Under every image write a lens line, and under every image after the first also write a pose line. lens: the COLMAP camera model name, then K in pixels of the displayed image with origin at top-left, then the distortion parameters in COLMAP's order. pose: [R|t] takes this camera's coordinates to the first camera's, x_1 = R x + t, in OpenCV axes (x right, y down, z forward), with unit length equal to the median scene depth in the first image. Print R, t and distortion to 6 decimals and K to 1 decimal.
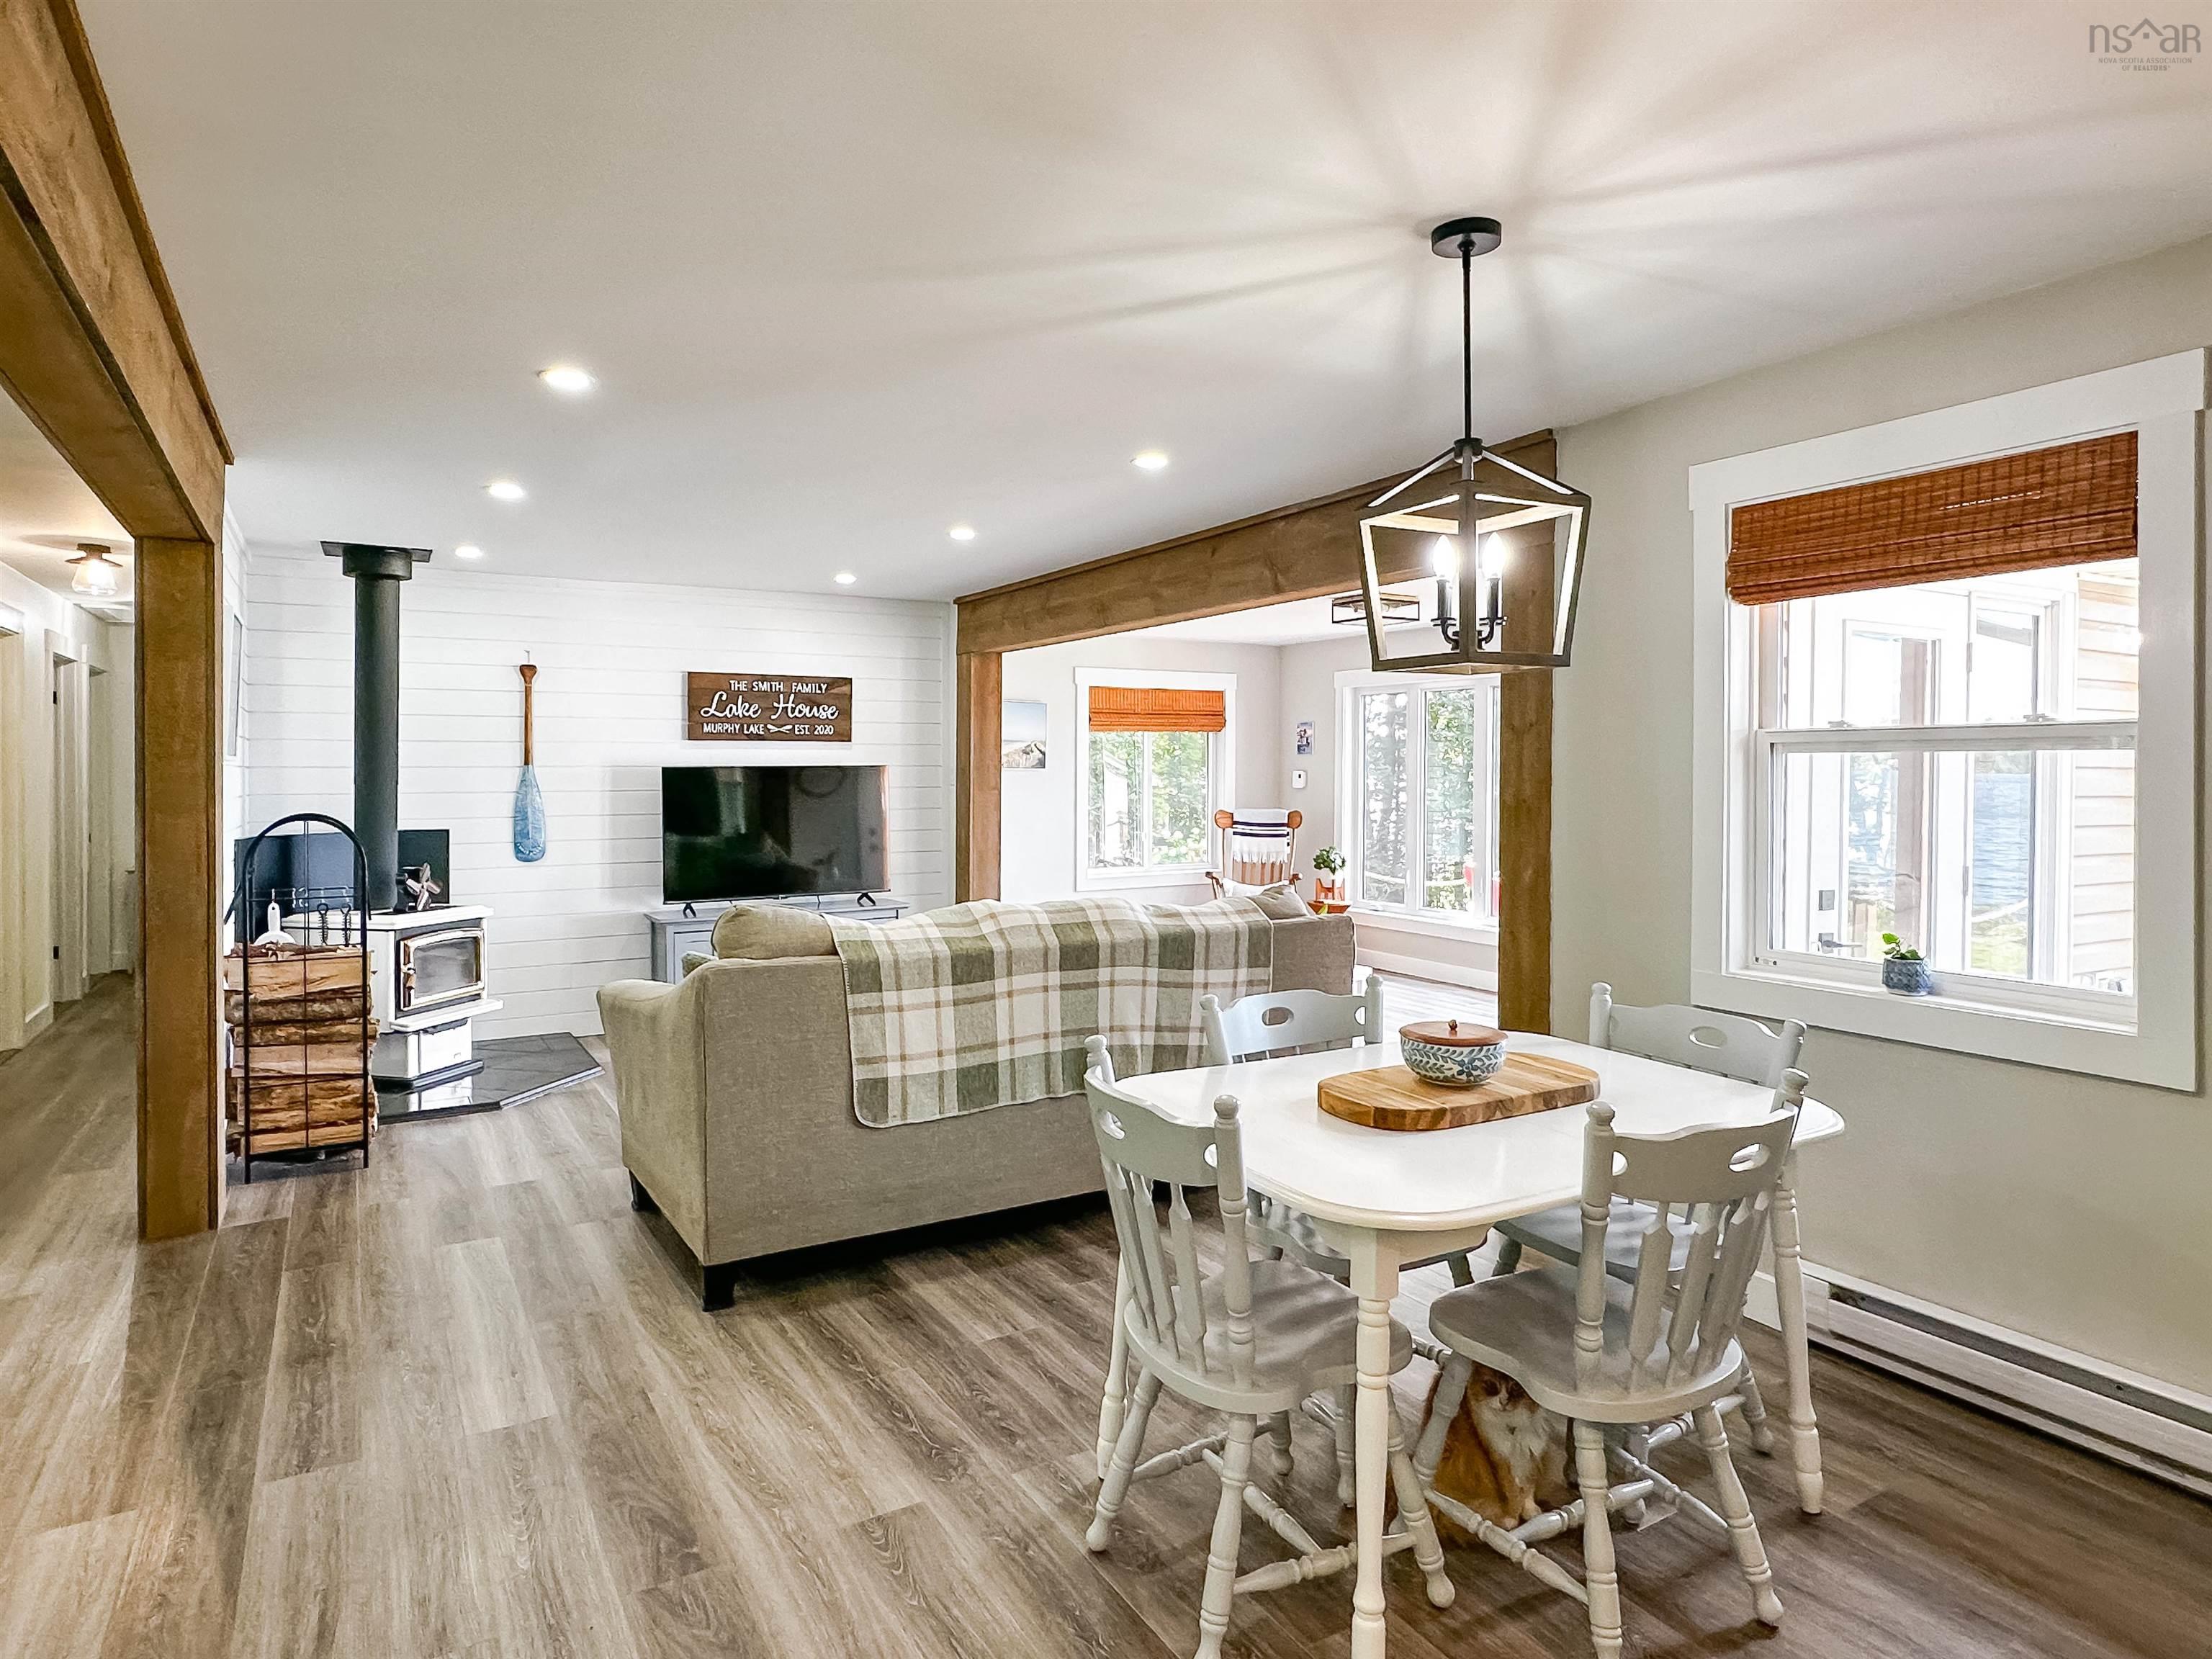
lens RADIAL K [[1262.9, 0, 1095.1], [0, 1262.9, 784.5], [0, 0, 1]] dist [-0.003719, -0.000292]
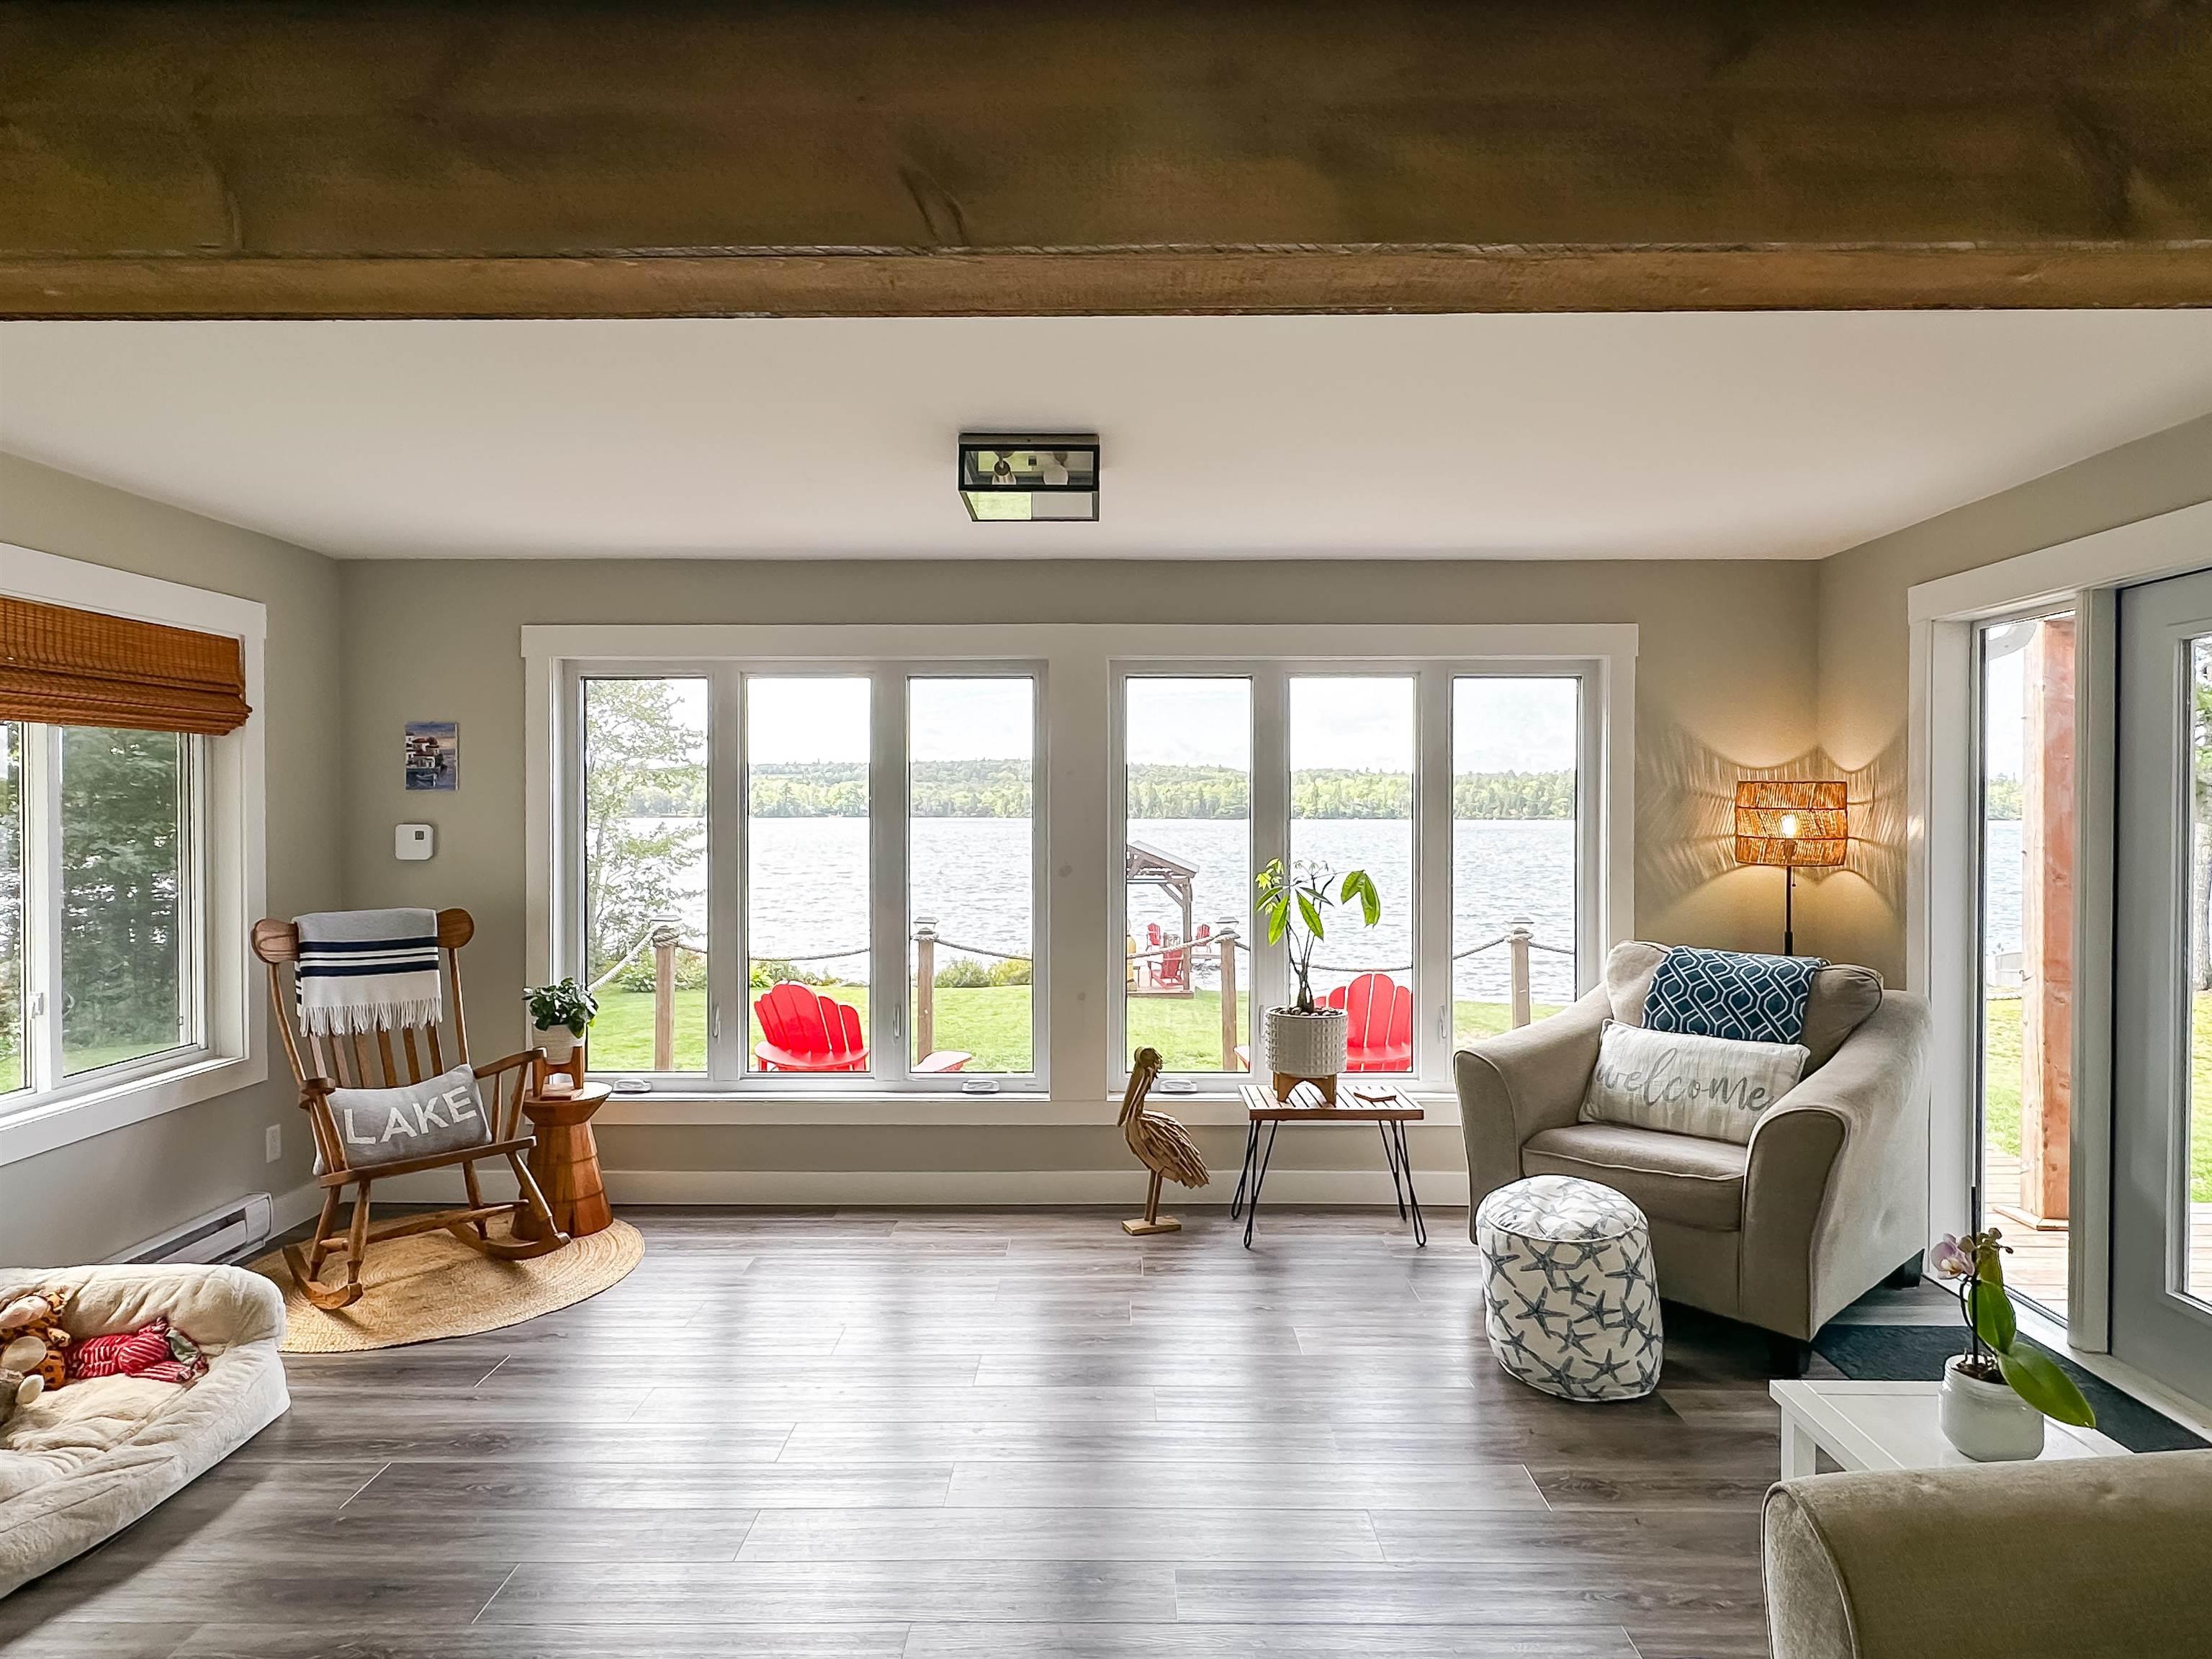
lens RADIAL K [[1262.9, 0, 1078.2], [0, 1262.9, 816.3], [0, 0, 1]] dist [-0.003719, -0.000292]
pose [[0.523997, -0.005432, 0.851703, -0.168580], [0.011585, 0.999933, -0.000749, -0.015529], [-0.851641, 0.010260, 0.524024, 0.785117]]
